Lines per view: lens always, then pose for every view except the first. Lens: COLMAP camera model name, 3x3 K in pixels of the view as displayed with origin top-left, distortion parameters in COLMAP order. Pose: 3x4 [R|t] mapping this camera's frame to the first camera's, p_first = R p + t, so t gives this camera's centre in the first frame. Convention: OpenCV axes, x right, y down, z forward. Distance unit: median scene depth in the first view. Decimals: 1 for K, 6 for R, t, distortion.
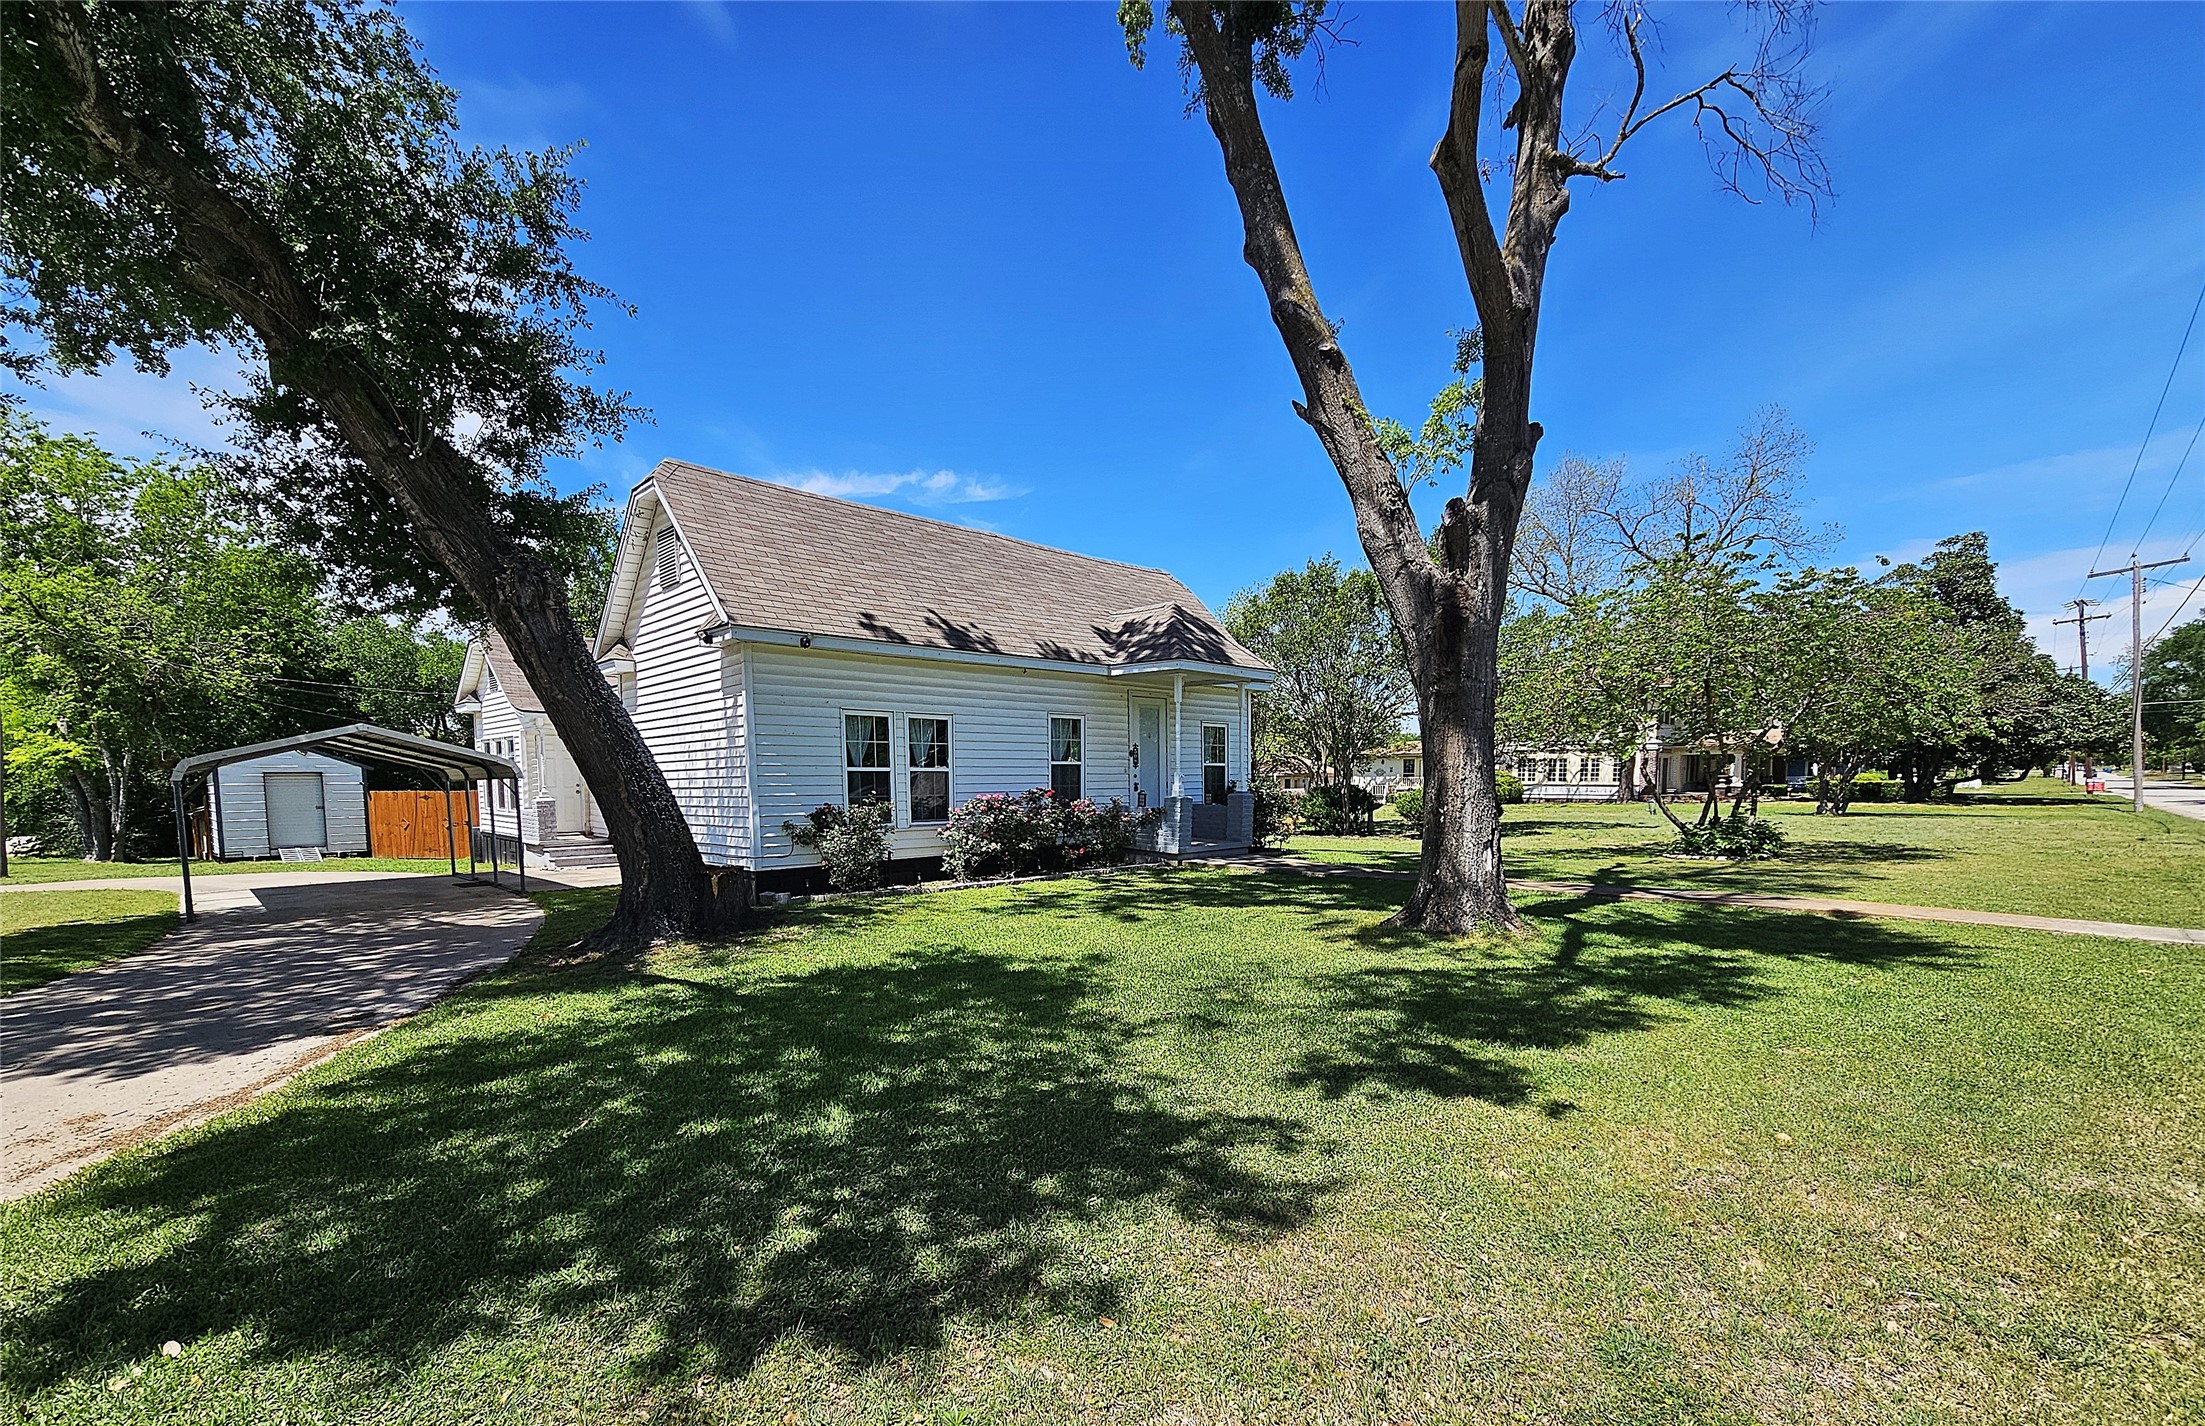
lens RADIAL K [[915.4, 0, 1058.9], [0, 915.4, 759.2], [0, 0, 1]] dist [0.001925, 0.000180]
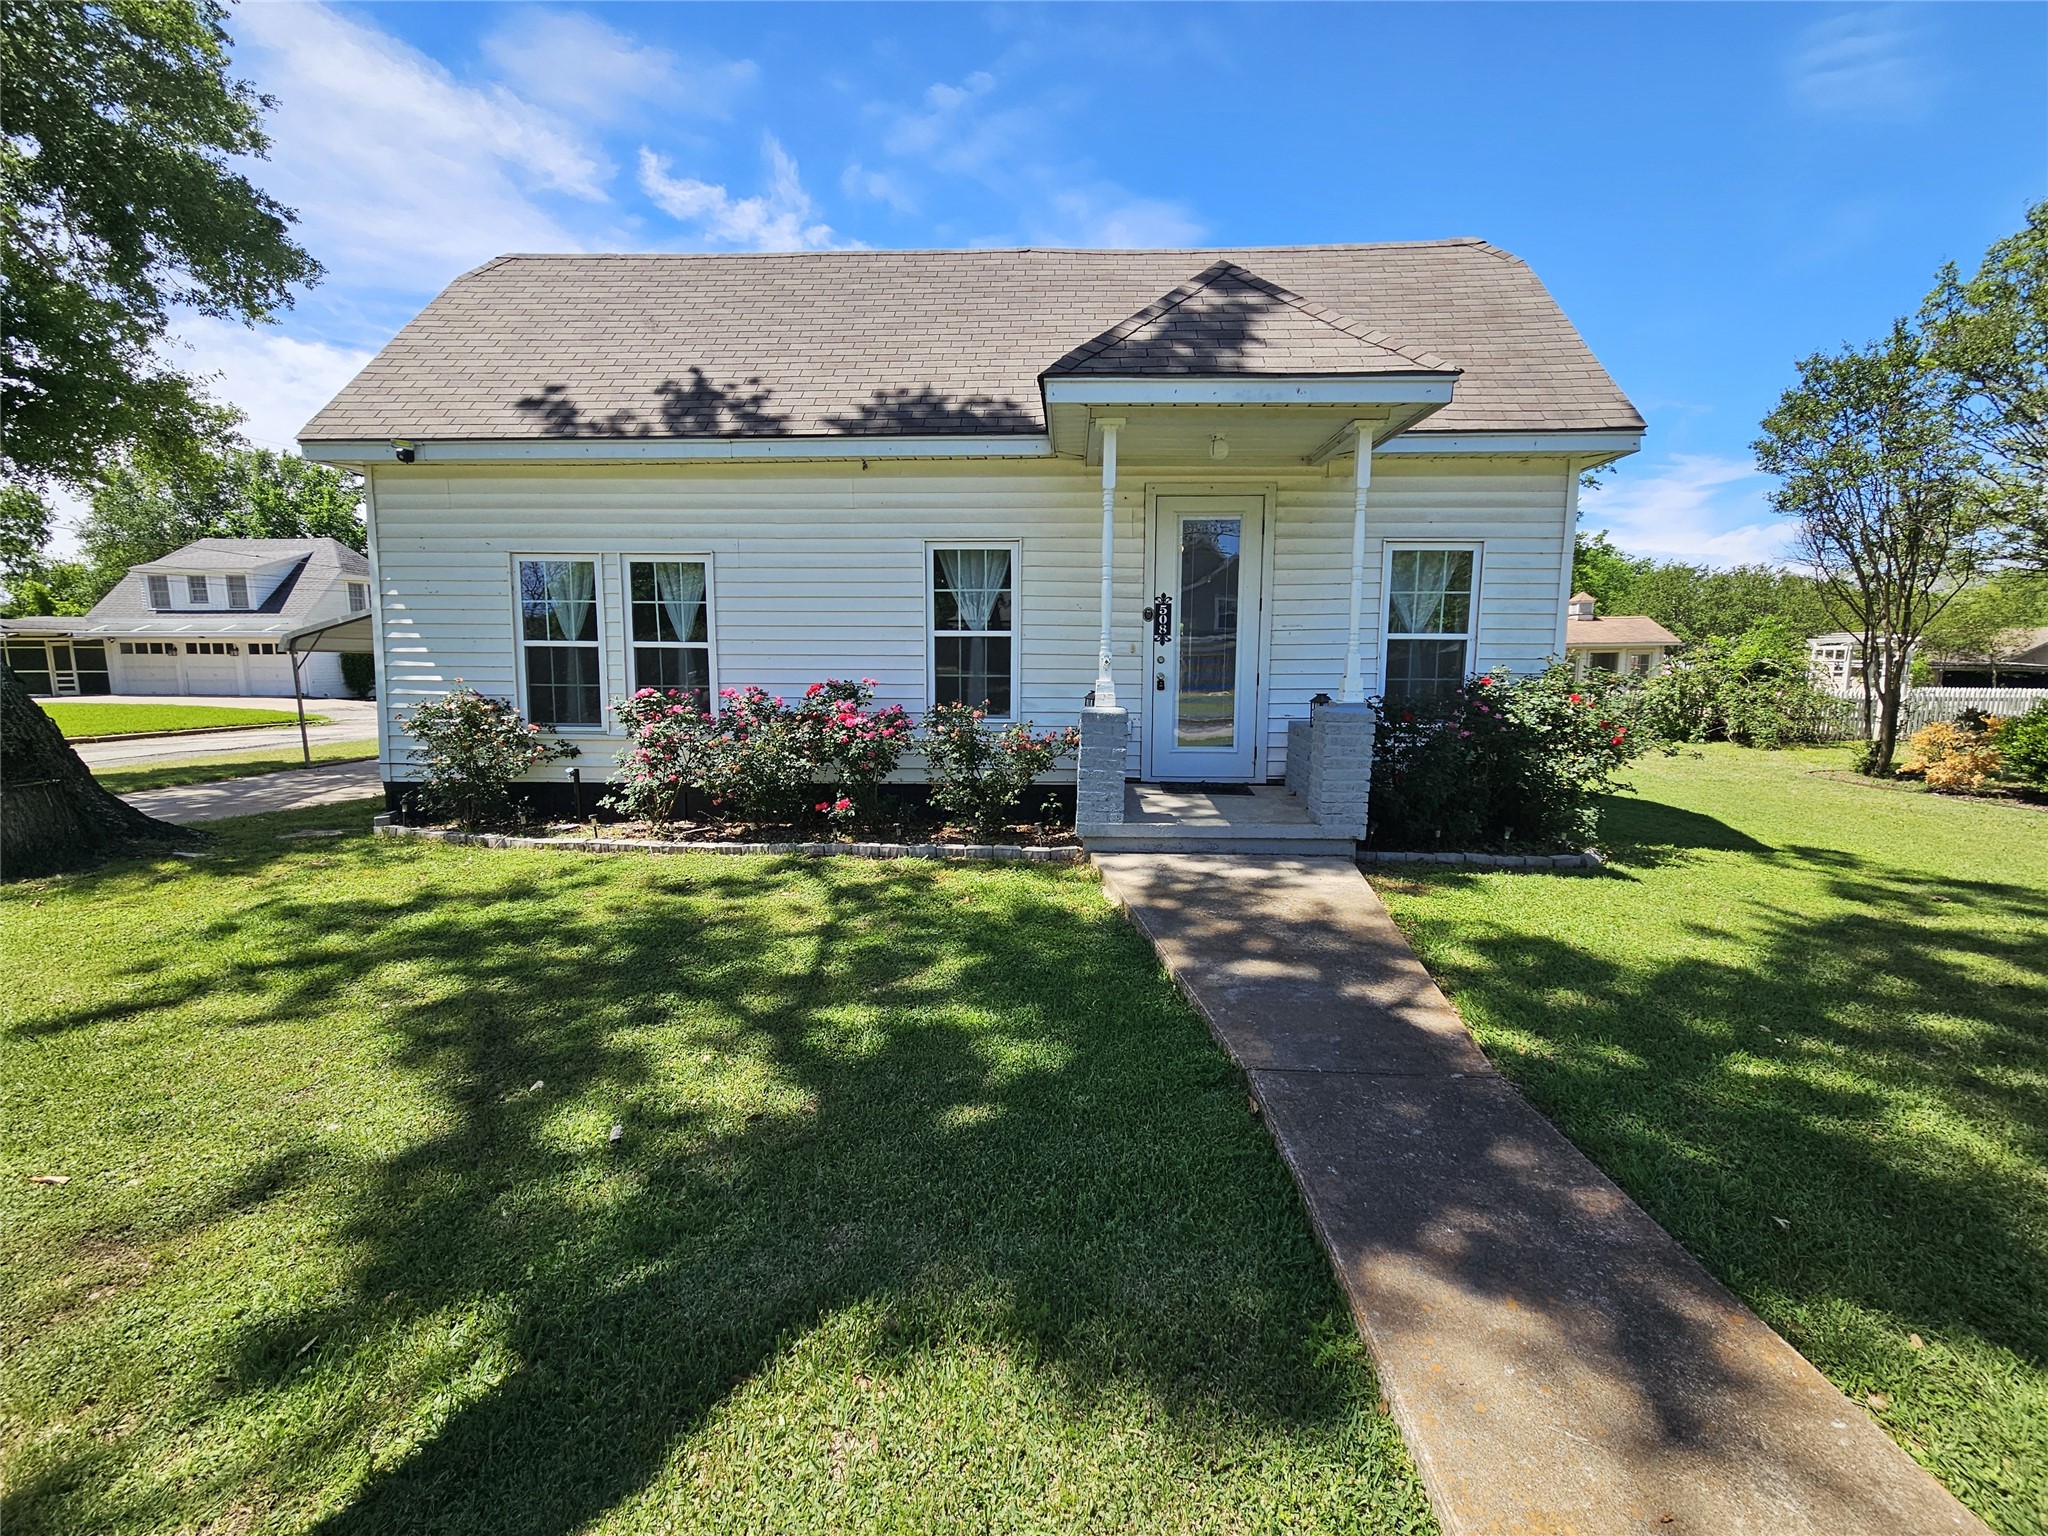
lens RADIAL K [[843.3, 0, 1024.0], [0, 843.3, 768.0], [0, 0, 1]] dist [-0.001241, -0.000242]
pose [[0.699804, 0.103125, -0.706852, 0.461918], [0.002828, 0.989117, 0.147105, 0.010799], [0.714330, -0.104943, 0.691896, 0.784393]]
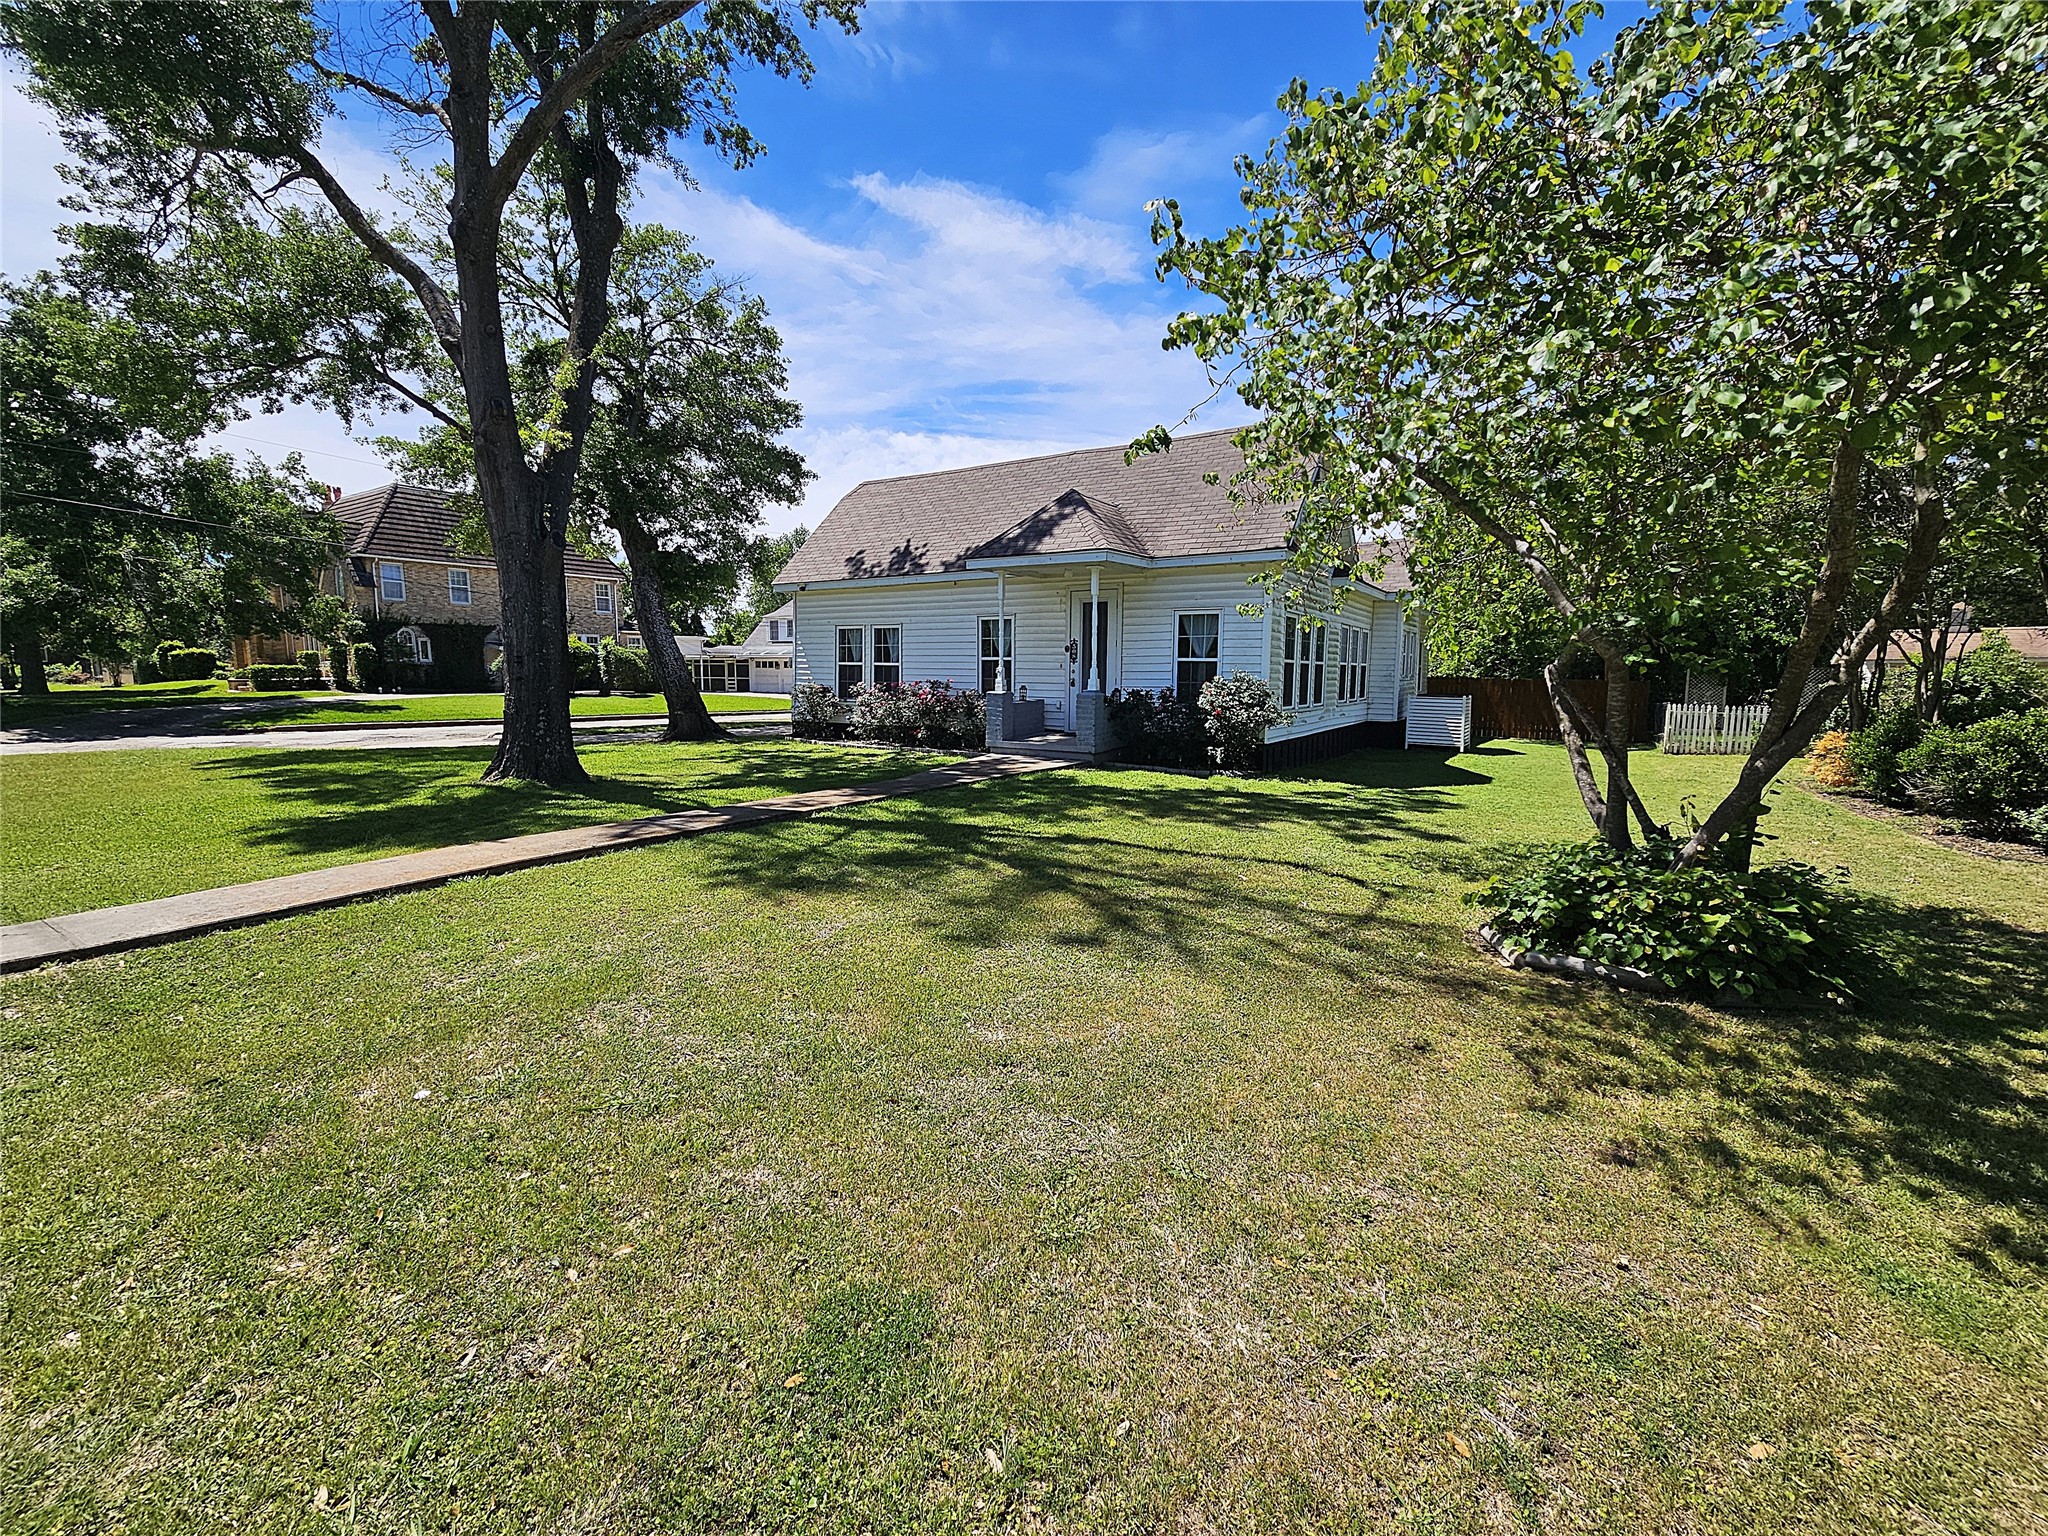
lens RADIAL K [[843.3, 0, 1024.0], [0, 843.3, 768.0], [0, 0, 1]] dist [-0.001241, -0.000242]
pose [[0.244576, 0.121456, -0.961993, 1.238341], [0.007279, 0.991866, 0.127078, 0.006896], [0.969603, -0.038083, 0.241702, 0.908399]]
